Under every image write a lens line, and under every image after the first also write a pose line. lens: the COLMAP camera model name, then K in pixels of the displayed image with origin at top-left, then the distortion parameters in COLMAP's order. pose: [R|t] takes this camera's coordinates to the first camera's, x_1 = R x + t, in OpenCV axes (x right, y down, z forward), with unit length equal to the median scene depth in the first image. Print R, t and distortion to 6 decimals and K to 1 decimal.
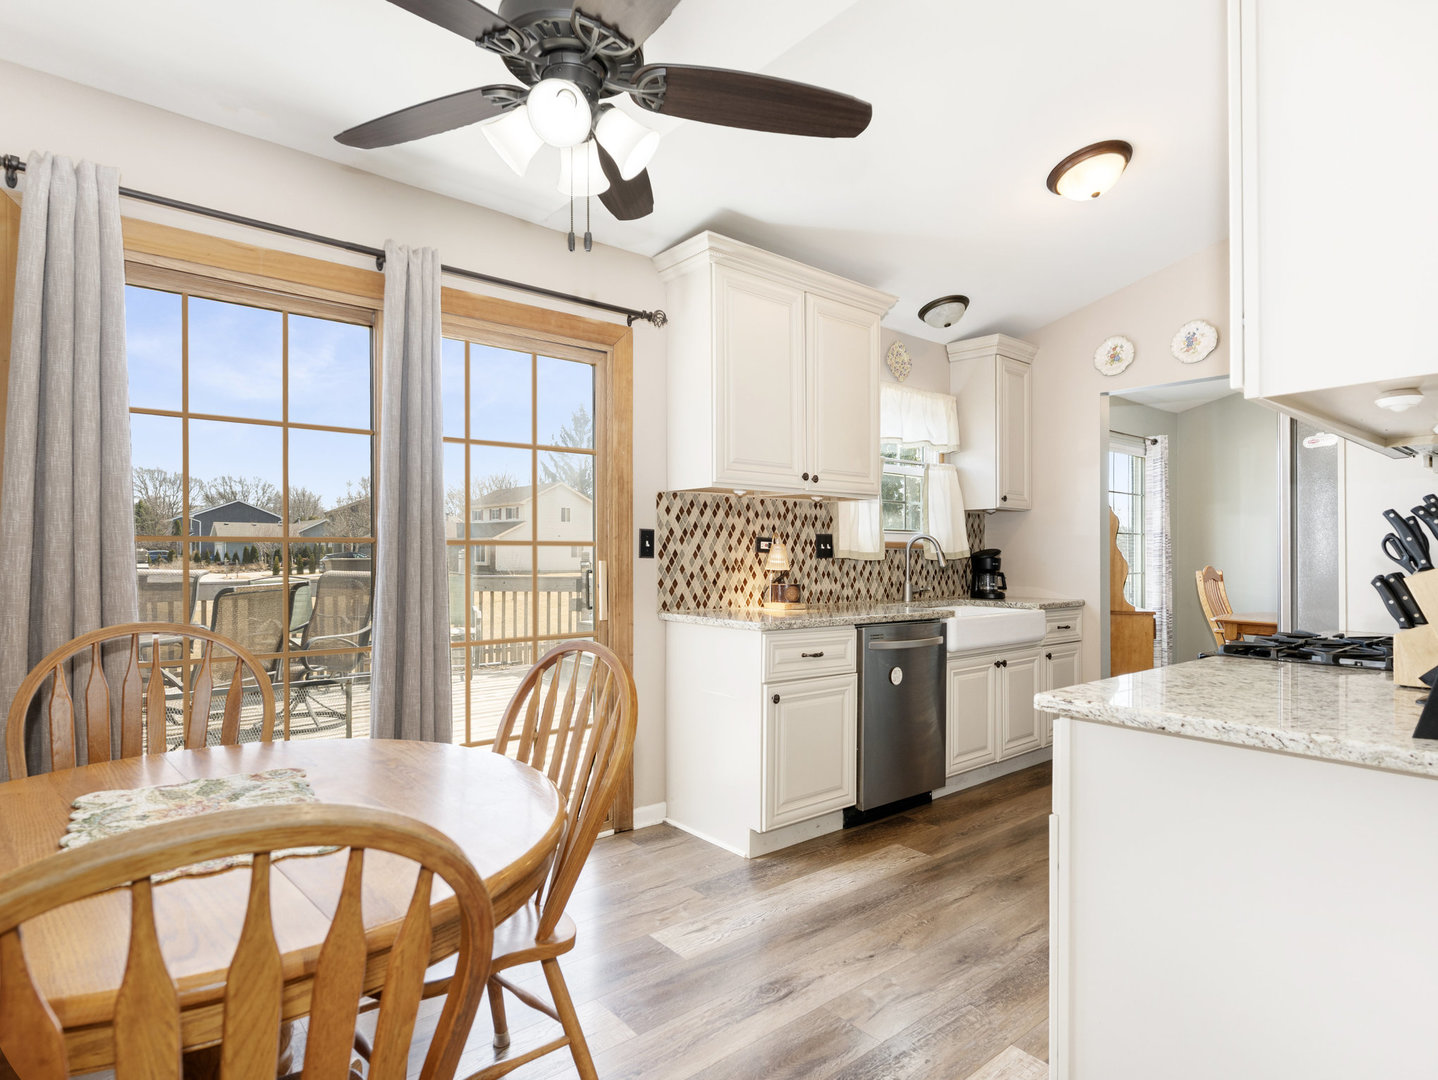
lens RADIAL K [[795.2, 0, 719.0], [0, 795.2, 540.0], [0, 0, 1]] dist [-0.005104, -0.000789]
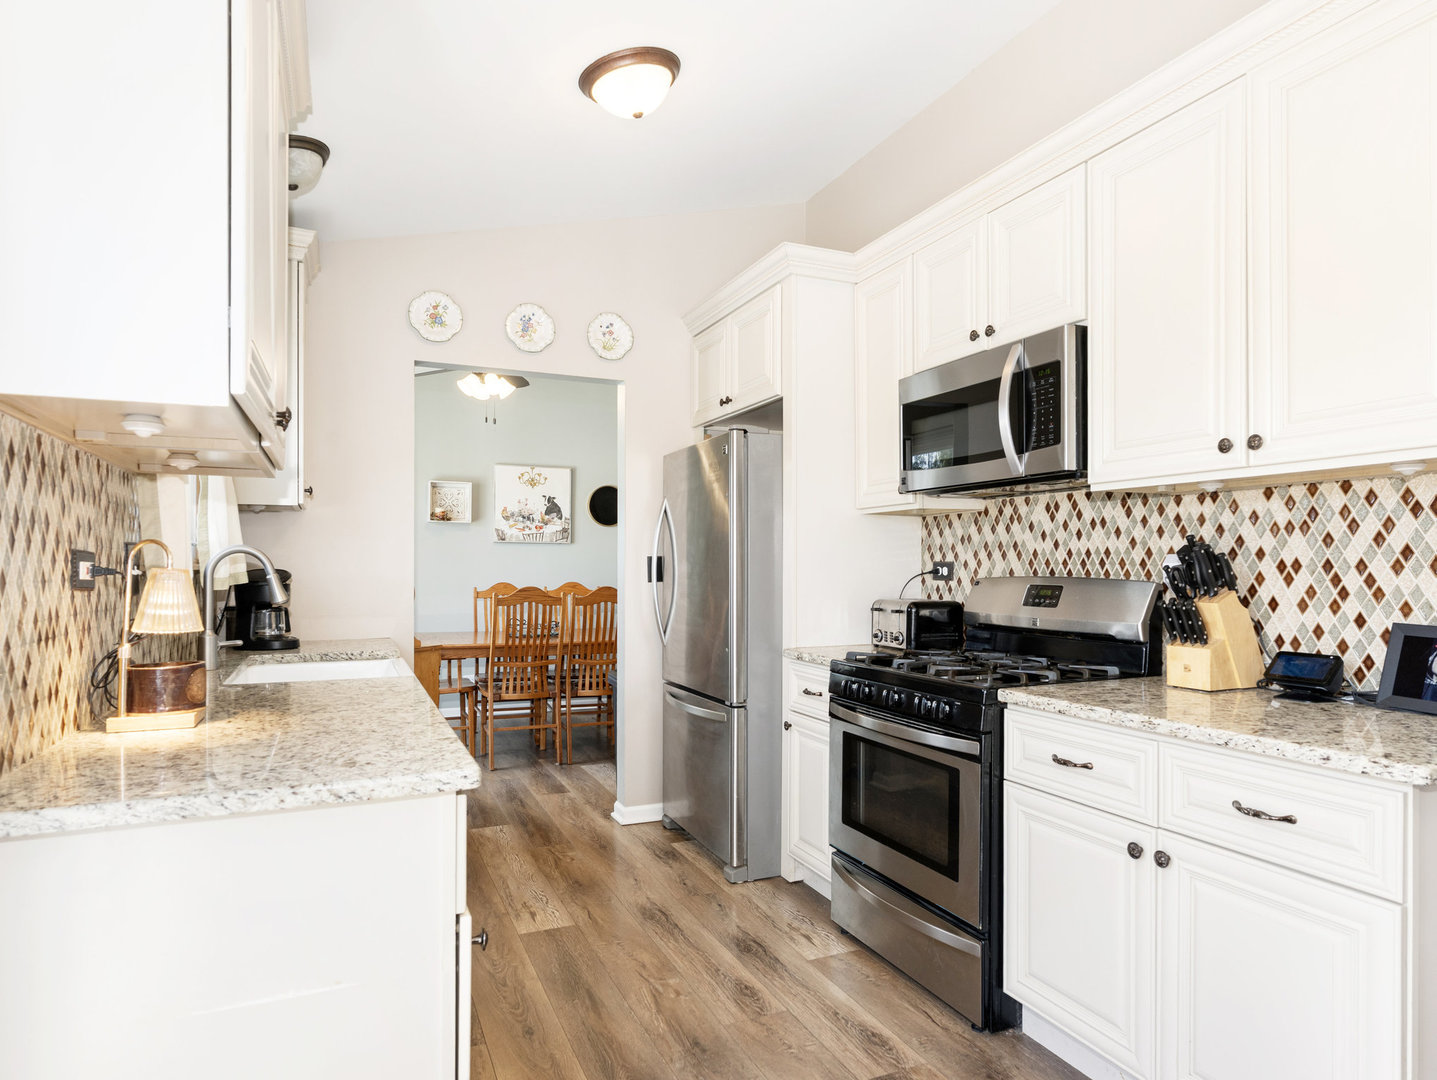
lens RADIAL K [[860.5, 0, 720.7], [0, 860.5, 555.4], [0, 0, 1]] dist [0.002564, 0.000360]
pose [[0.264014, 0.005140, 0.964505, -0.246882], [-0.013033, 0.999914, -0.001762, -0.003687], [-0.964431, -0.012105, 0.264058, 0.549093]]
